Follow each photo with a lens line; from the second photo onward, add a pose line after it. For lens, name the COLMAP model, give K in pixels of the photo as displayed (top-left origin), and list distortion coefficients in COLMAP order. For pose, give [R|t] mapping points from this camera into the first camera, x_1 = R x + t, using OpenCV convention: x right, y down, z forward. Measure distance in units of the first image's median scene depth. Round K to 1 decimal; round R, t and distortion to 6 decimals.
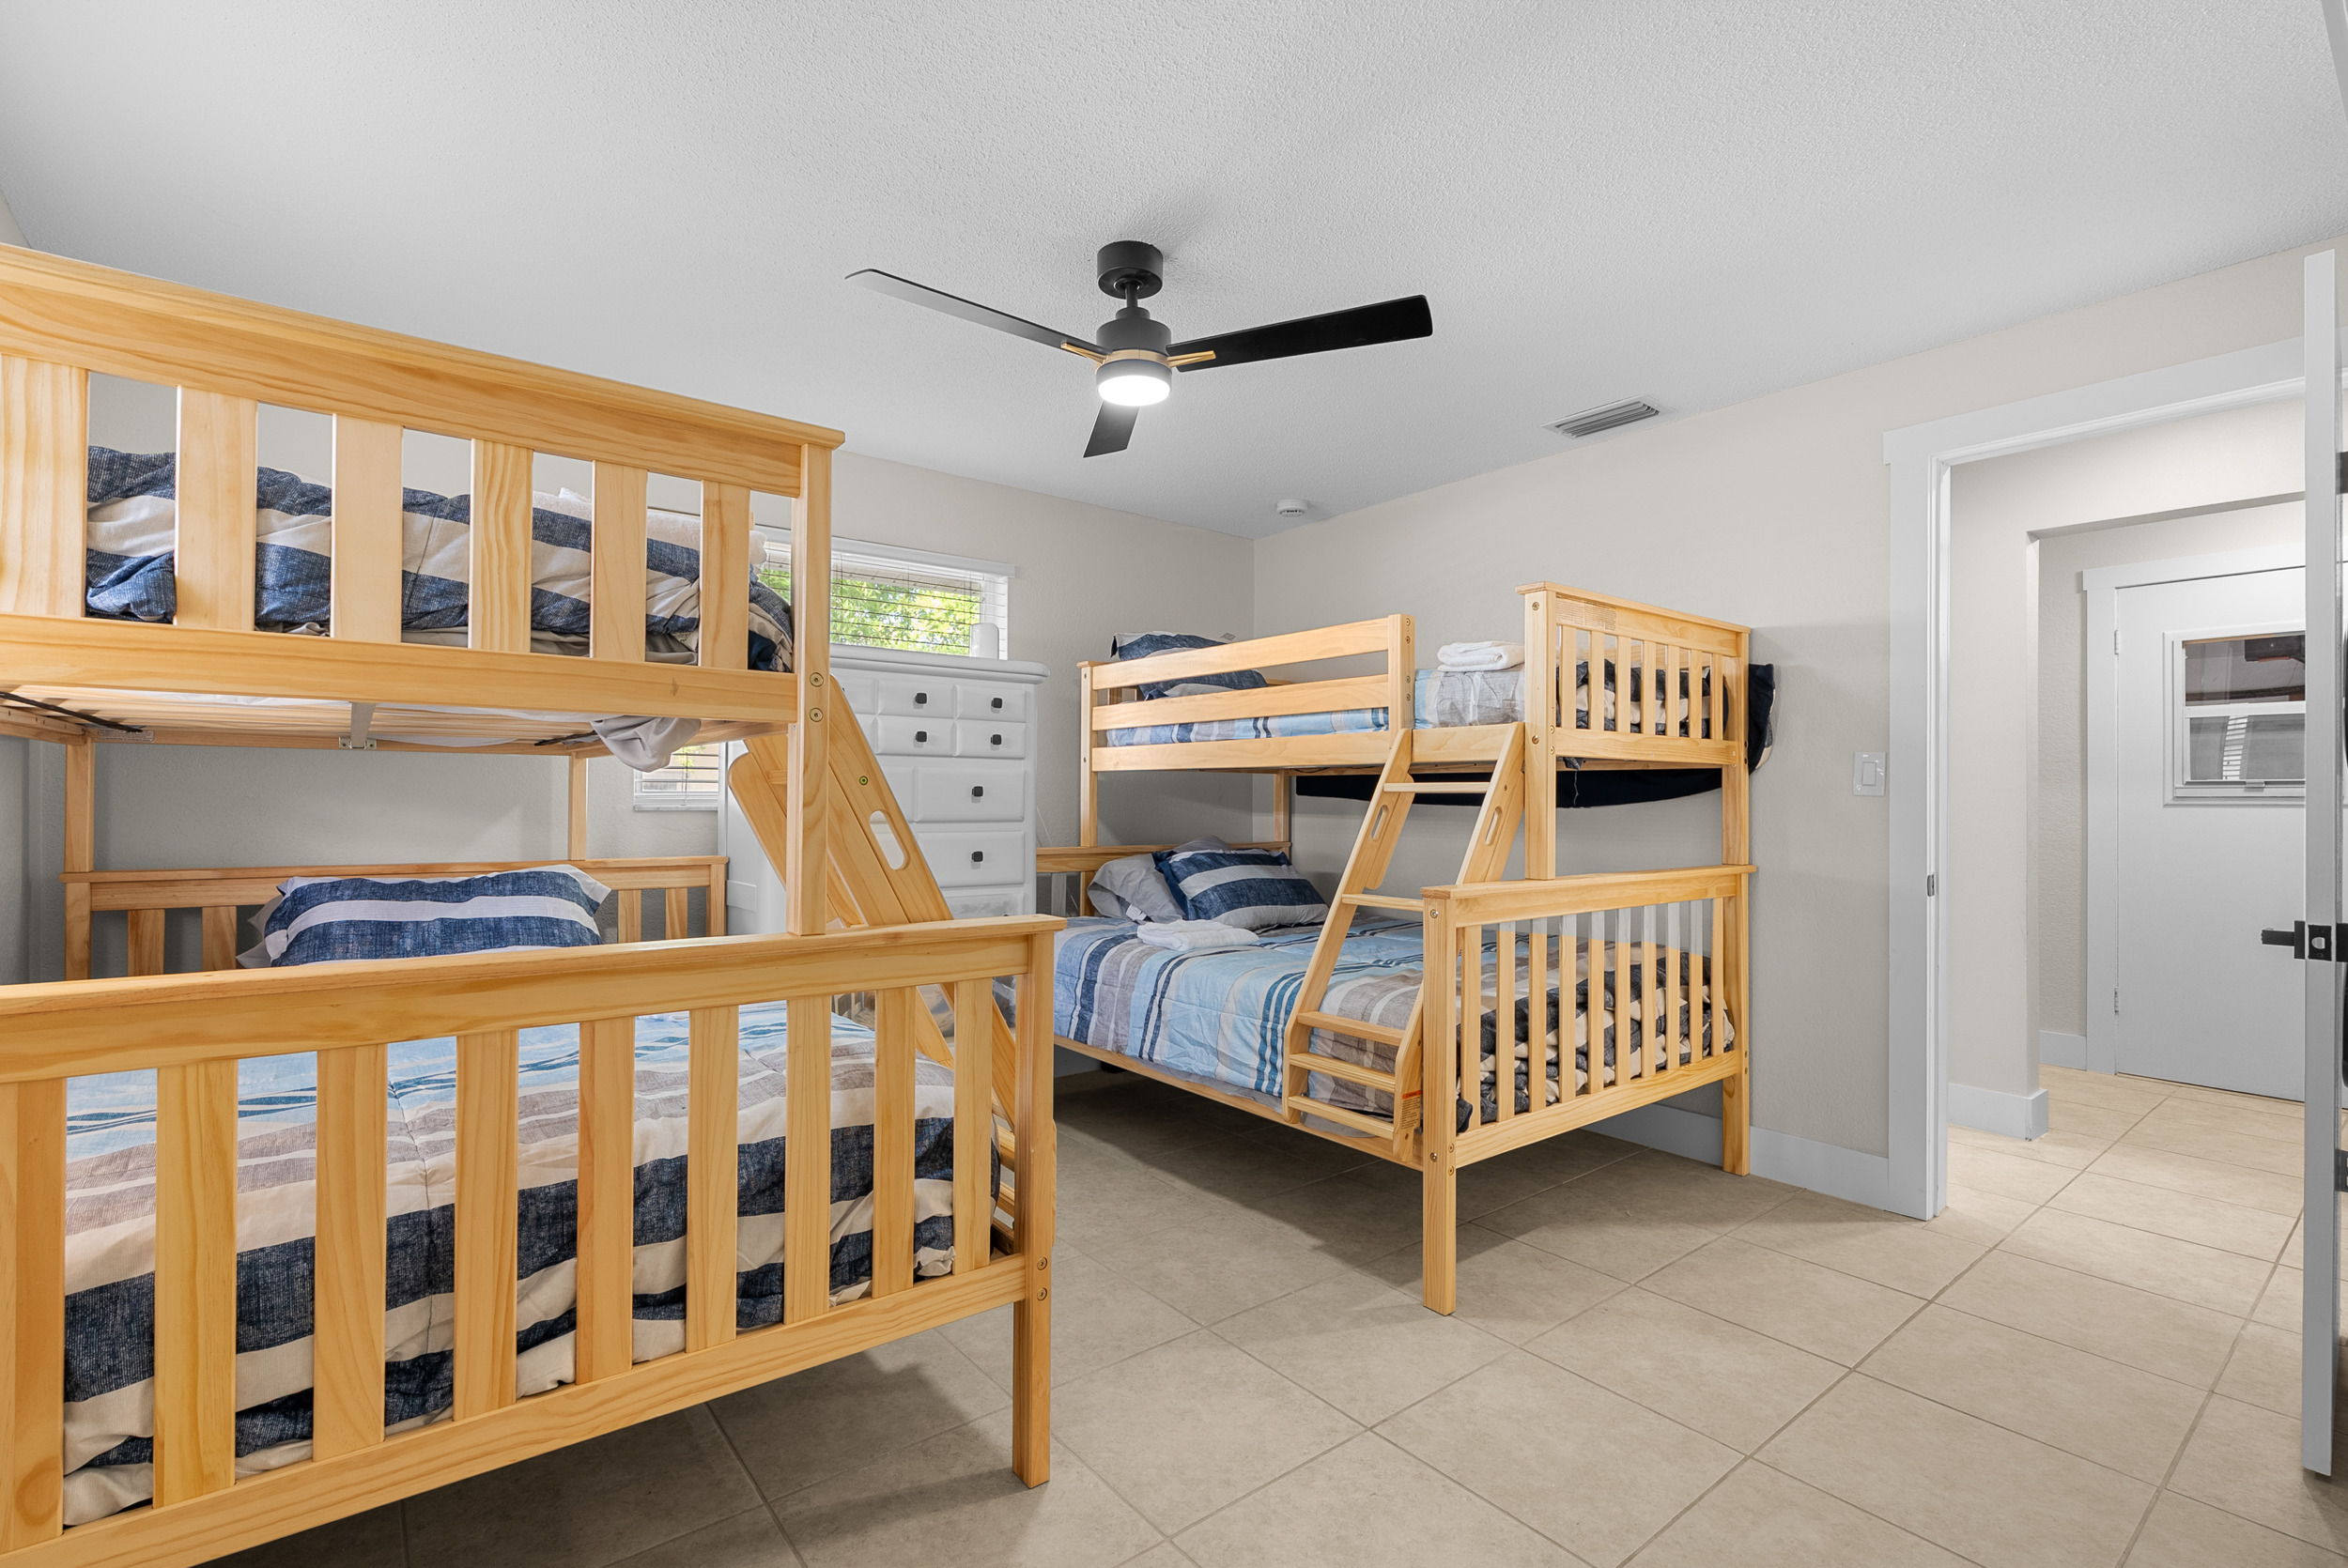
lens RADIAL K [[1058.0, 0, 1178.2], [0, 1058.0, 782.8], [0, 0, 1]] dist [-0.006908, 0.003000]
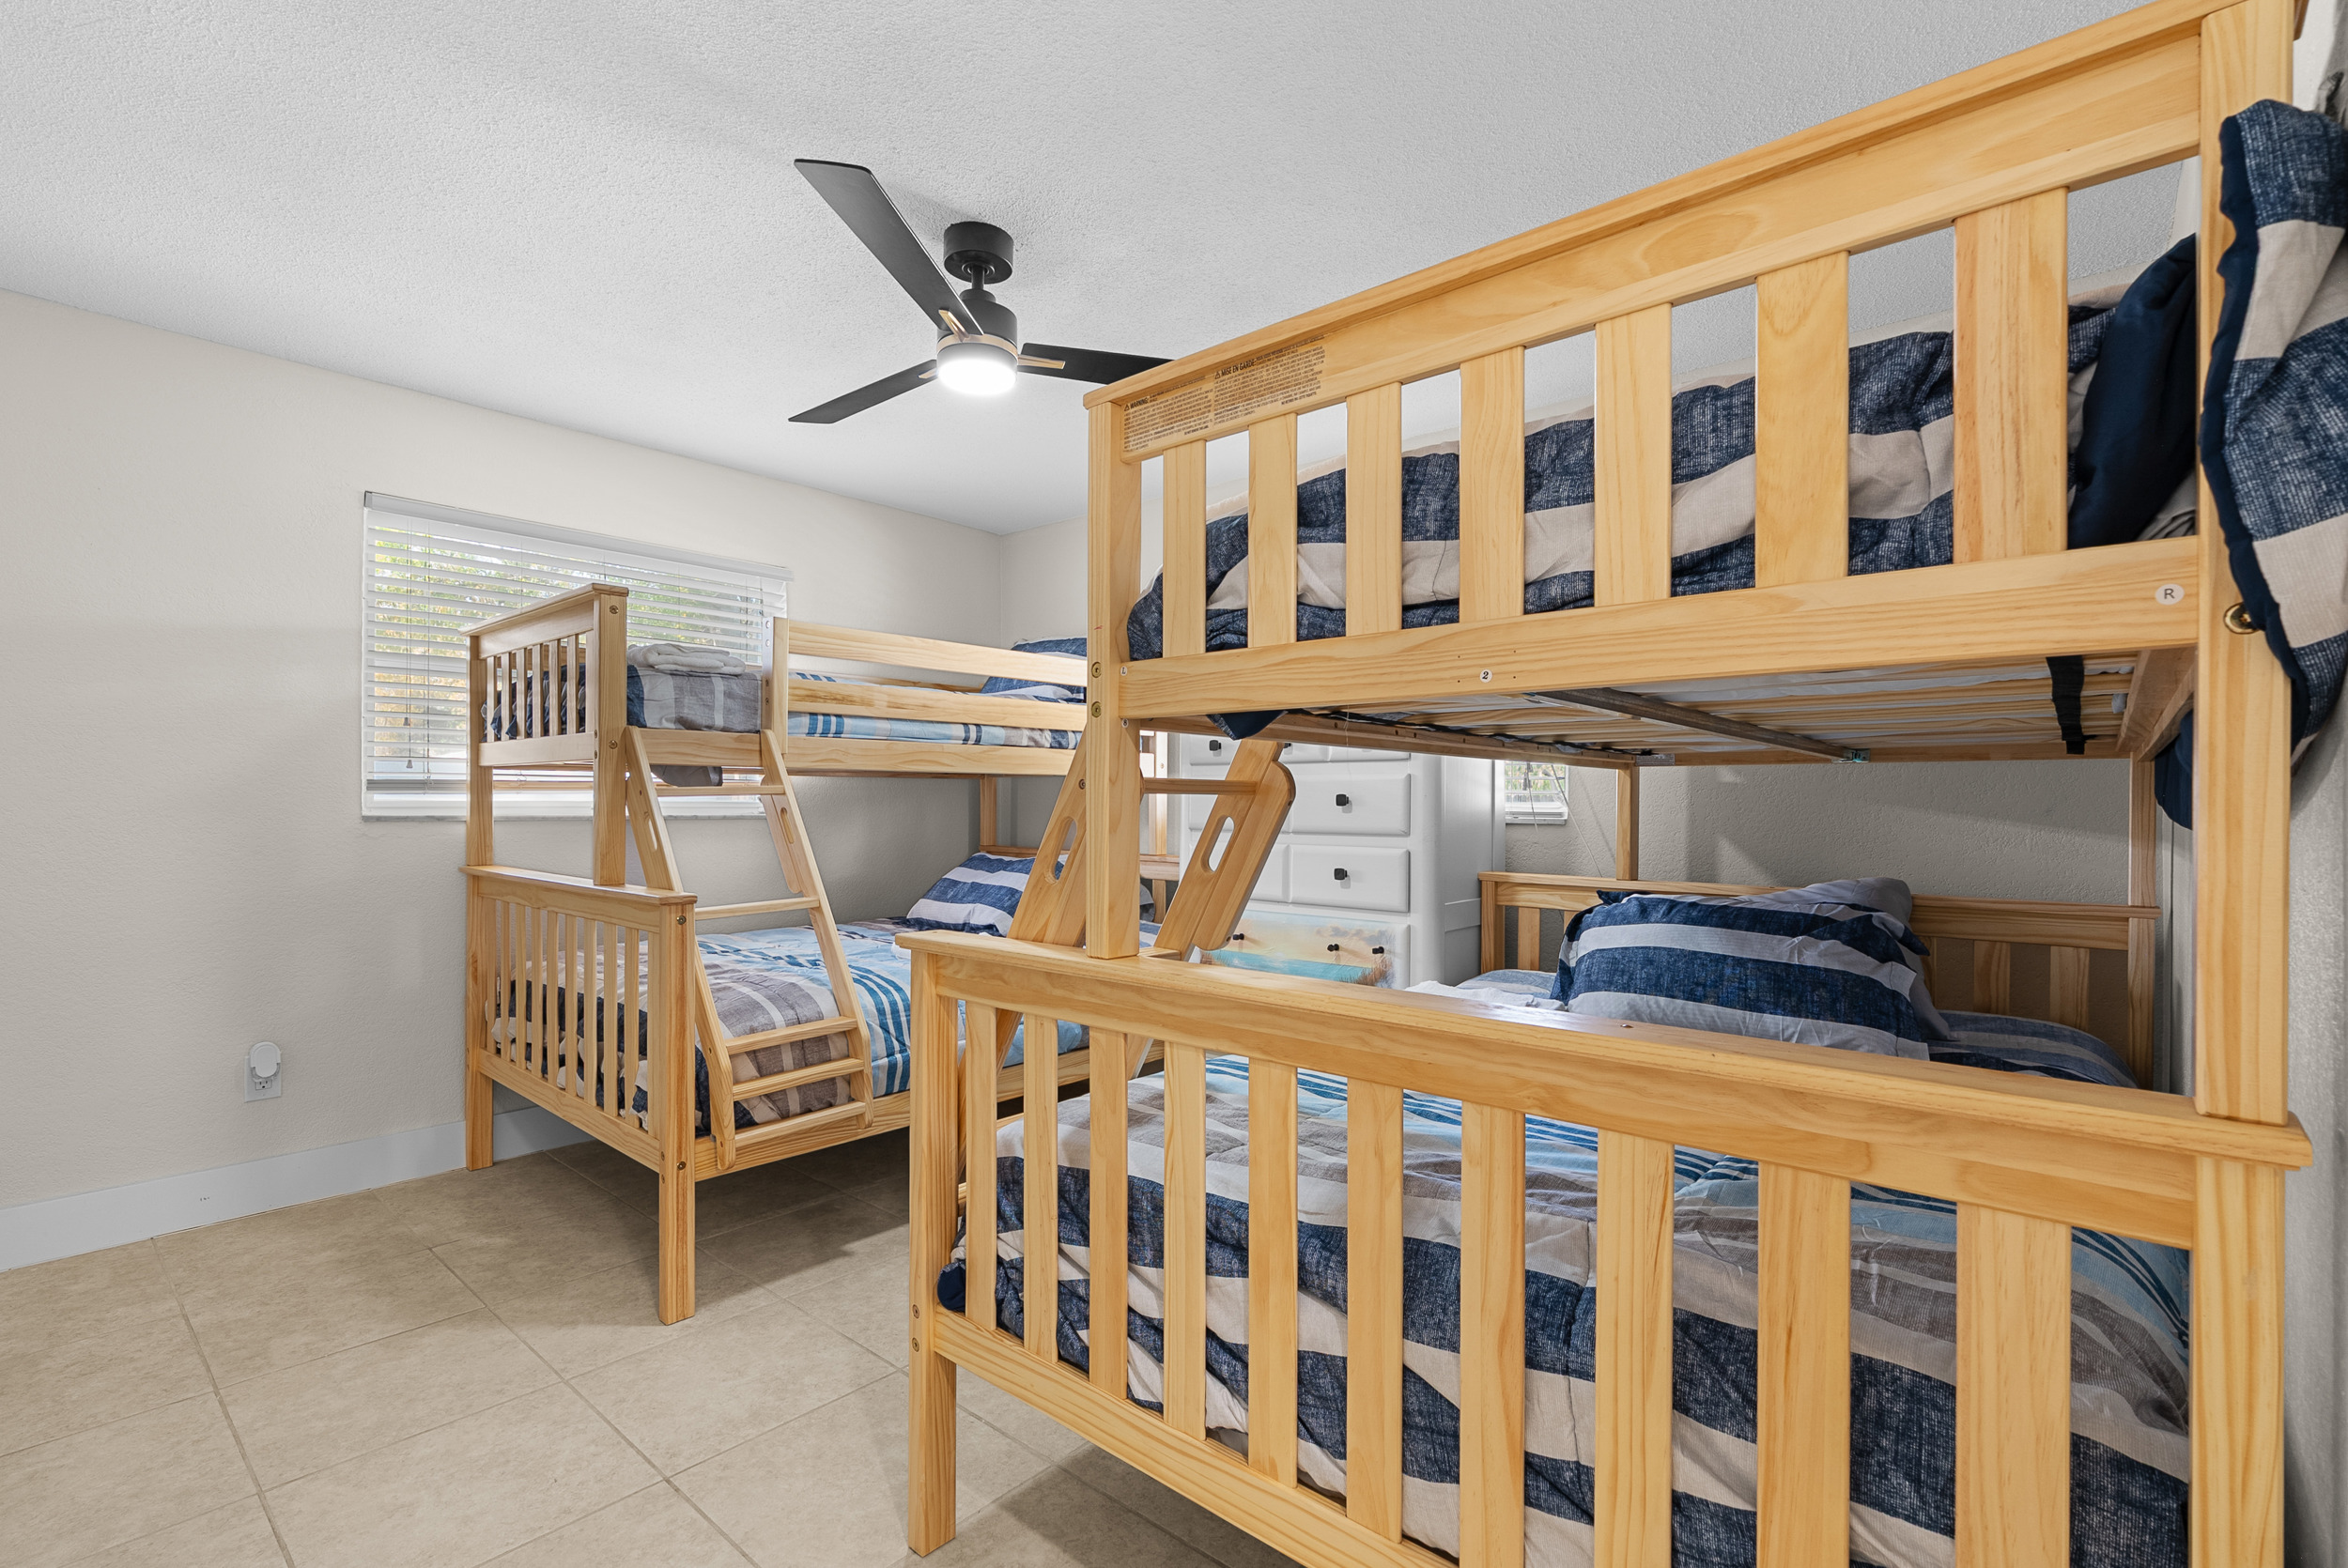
lens RADIAL K [[1058.0, 0, 1174.6], [0, 1058.0, 804.2], [0, 0, 1]] dist [-0.006908, 0.003000]
pose [[0.186402, -0.005448, -0.982459, 1.353565], [0.009763, 0.999946, -0.003692, 0.027517], [0.982425, -0.008903, 0.186445, 1.456400]]
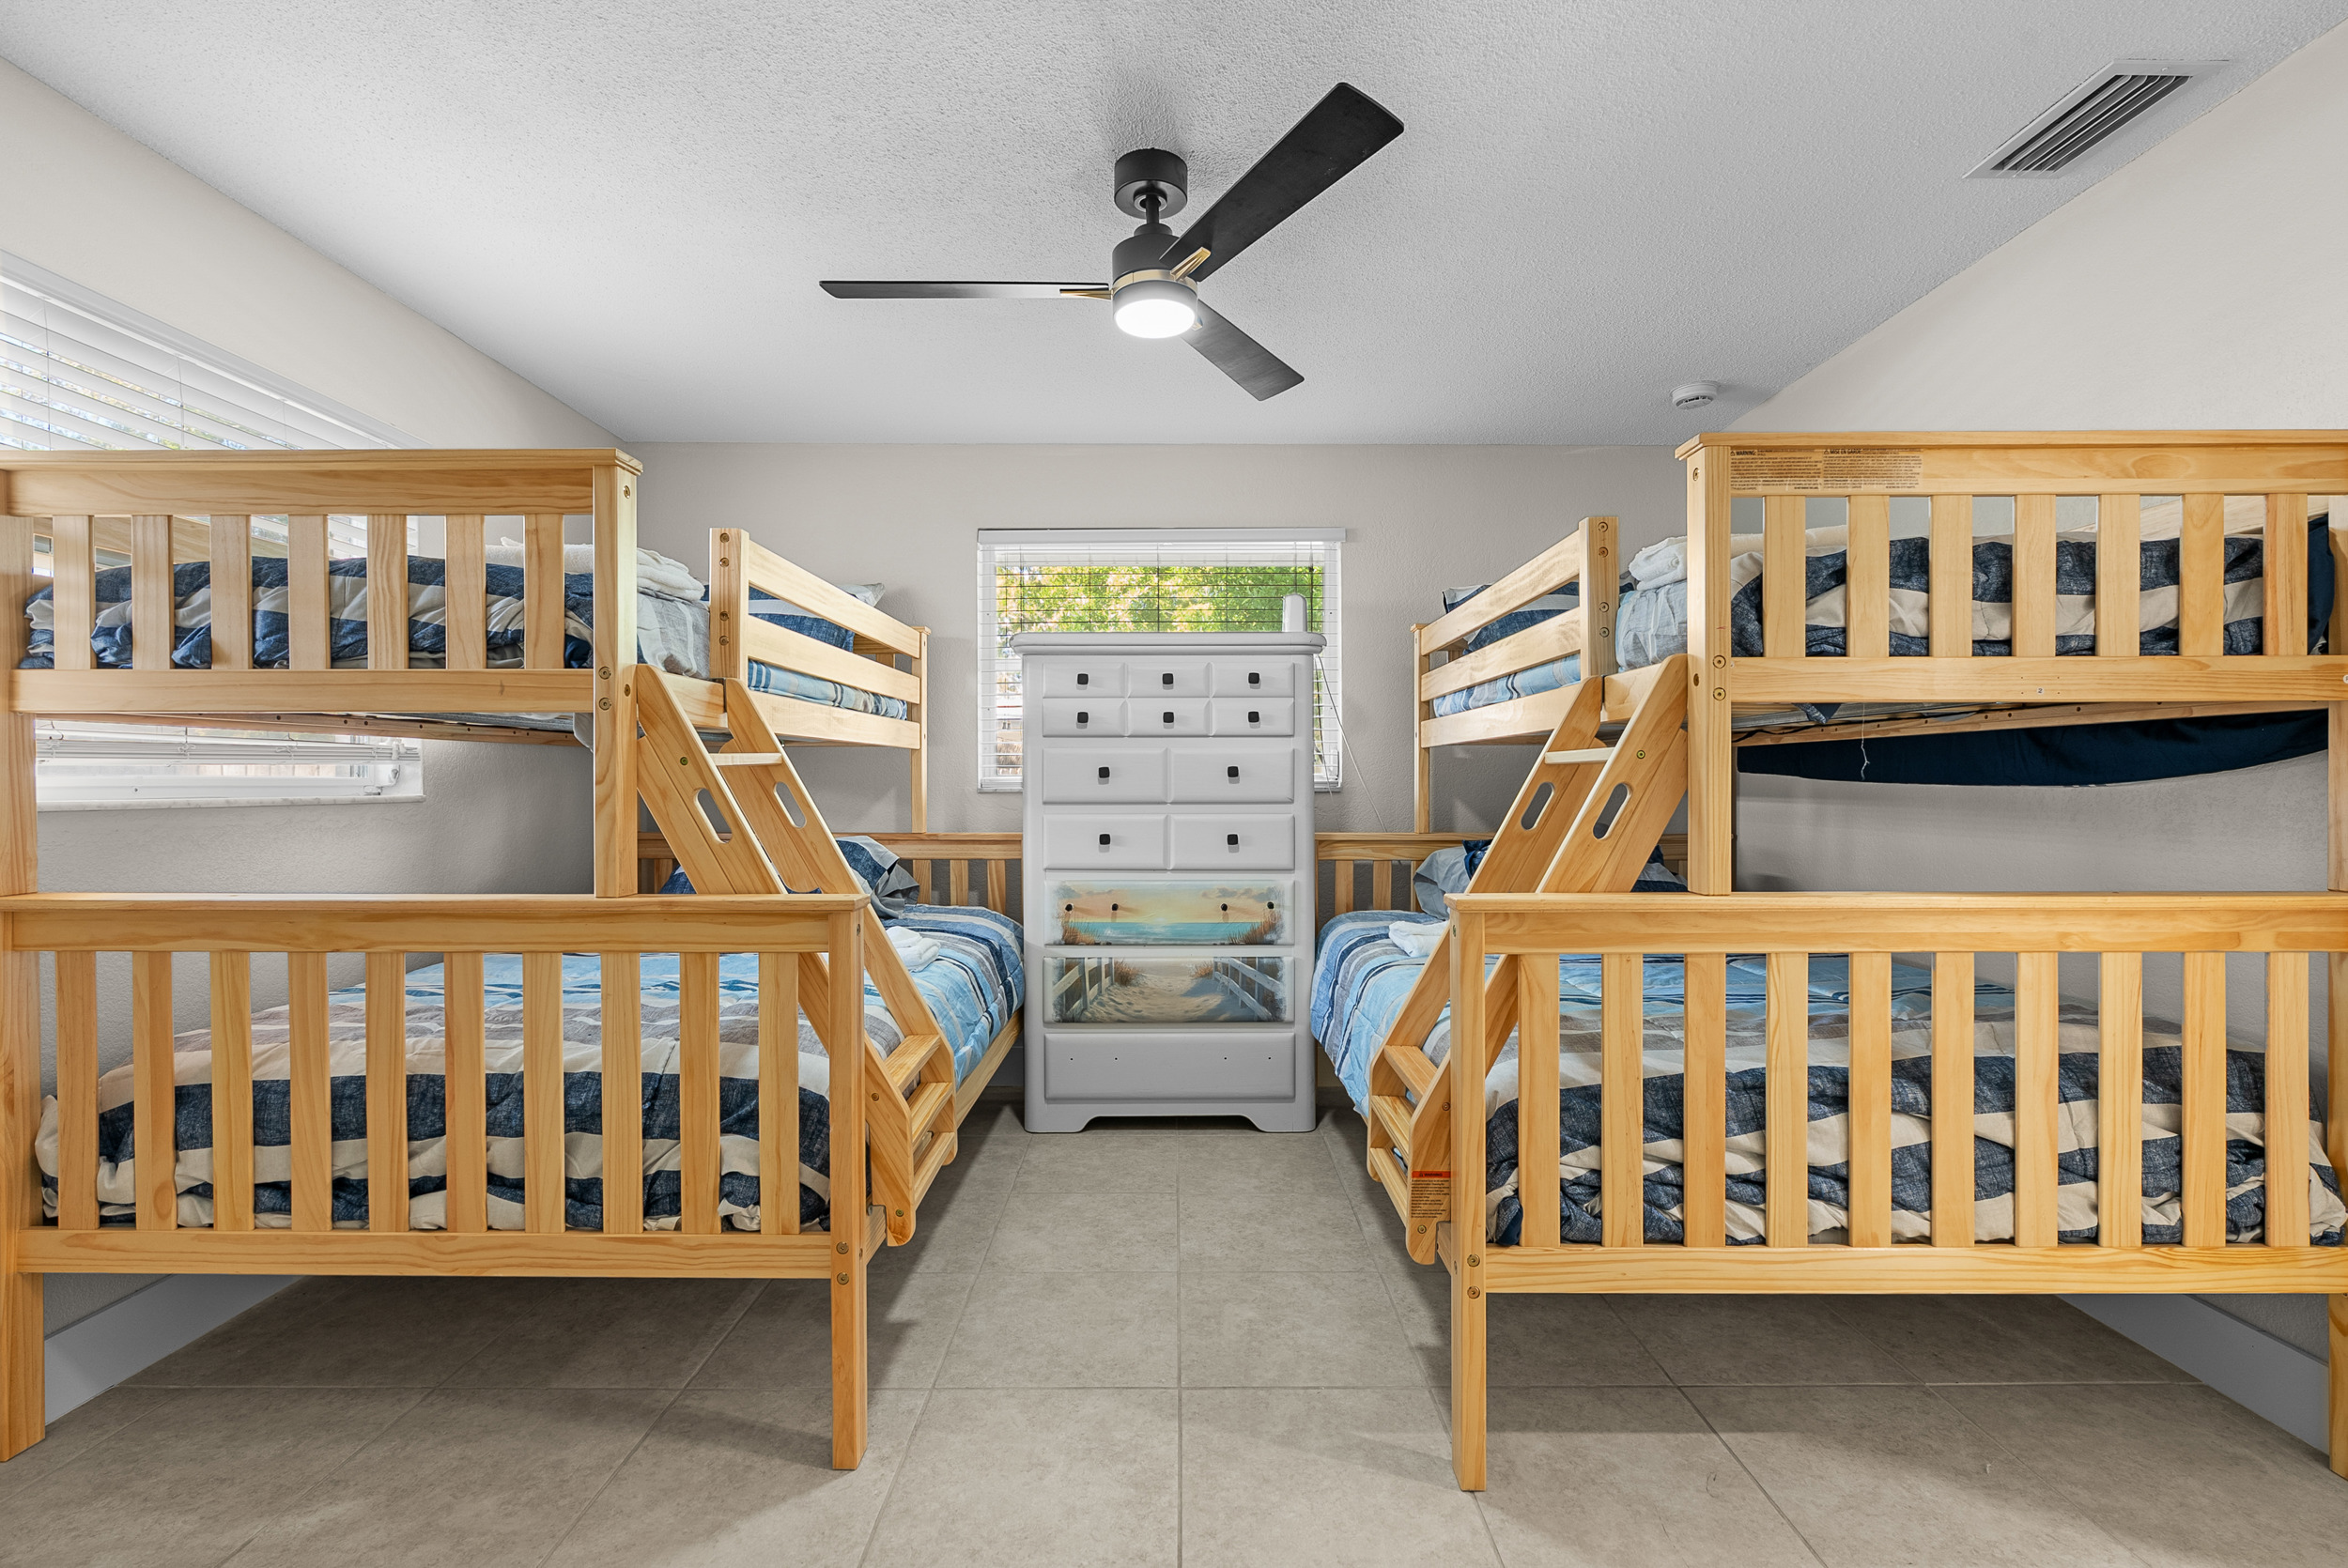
lens RADIAL K [[1058.0, 0, 1175.3], [0, 1058.0, 782.2], [0, 0, 1]] dist [-0.006908, 0.003000]
pose [[0.783026, -0.007614, -0.621942, 0.764778], [0.016269, 0.999834, 0.008242, 0.018395], [0.621776, -0.016571, 0.783020, 0.448828]]
